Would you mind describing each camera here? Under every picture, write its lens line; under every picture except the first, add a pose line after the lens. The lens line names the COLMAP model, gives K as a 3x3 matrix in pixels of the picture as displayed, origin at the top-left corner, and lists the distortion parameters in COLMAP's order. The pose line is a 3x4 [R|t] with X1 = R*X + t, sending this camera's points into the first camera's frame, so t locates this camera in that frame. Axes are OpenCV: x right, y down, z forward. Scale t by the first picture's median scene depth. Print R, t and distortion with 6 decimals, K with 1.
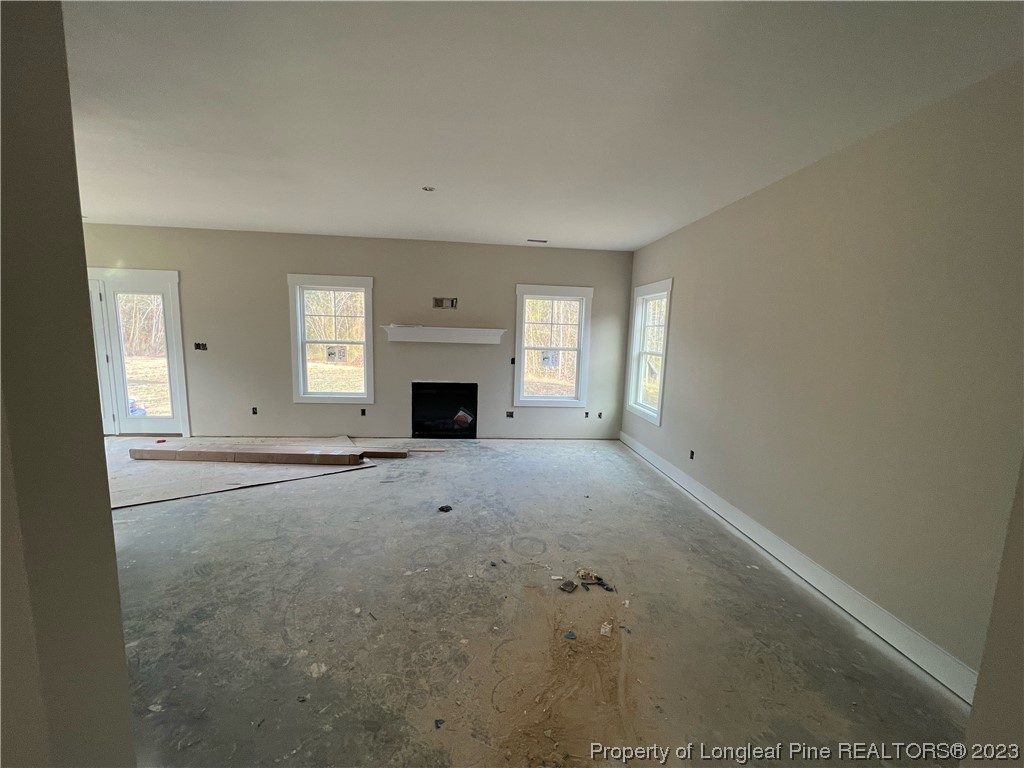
lens RADIAL K [[408.4, 0, 512.2], [0, 408.4, 387.6], [0, 0, 1]] dist [0.002586, 0.000229]
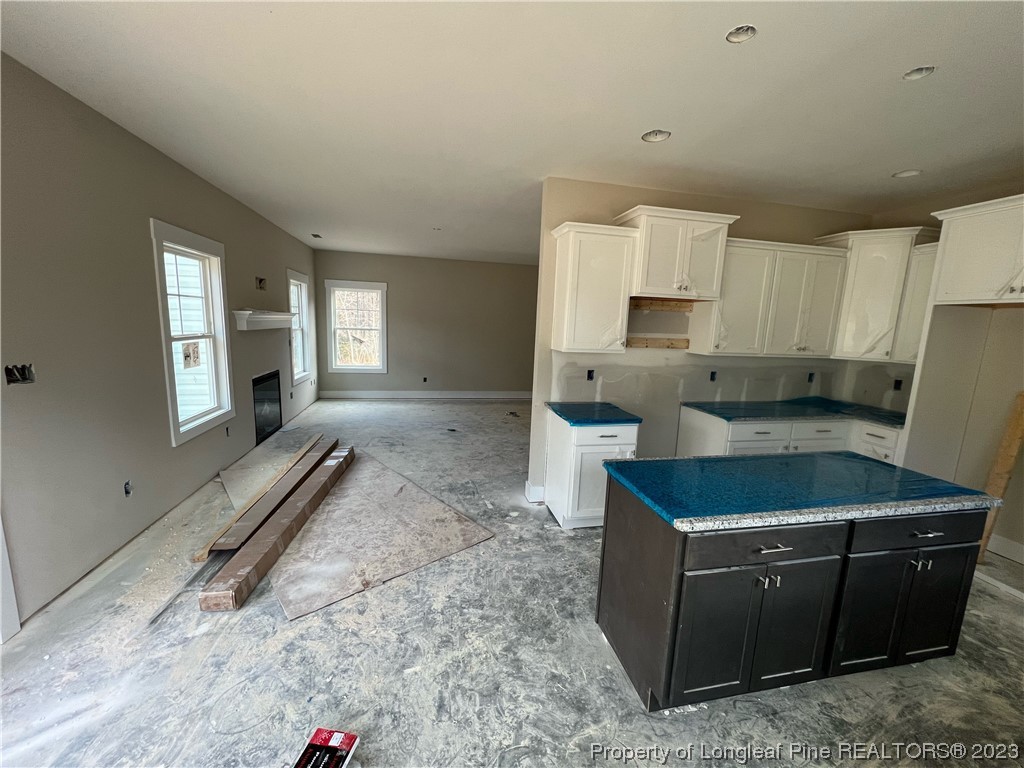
lens RADIAL K [[408.4, 0, 514.6], [0, 408.4, 386.7], [0, 0, 1]] dist [0.002586, 0.000229]
pose [[-0.124484, -0.190459, 0.973771, -1.137137], [0.086147, 0.975624, 0.201834, -0.120897], [-0.988475, 0.109012, -0.105042, 0.576446]]
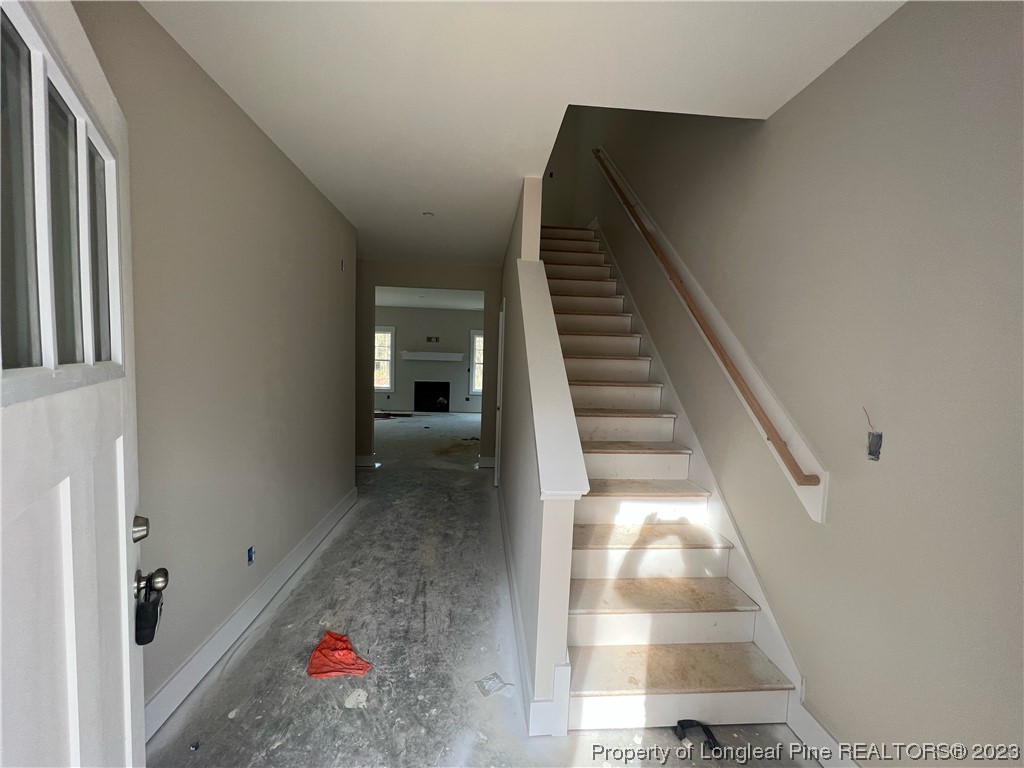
lens RADIAL K [[408.4, 0, 507.3], [0, 408.4, 385.8], [0, 0, 1]] dist [0.002586, 0.000229]
pose [[0.999749, 0.002108, -0.022304, 0.222755], [-0.003406, 0.998293, -0.058298, 0.116285], [0.022143, 0.058360, 0.998050, -0.865586]]
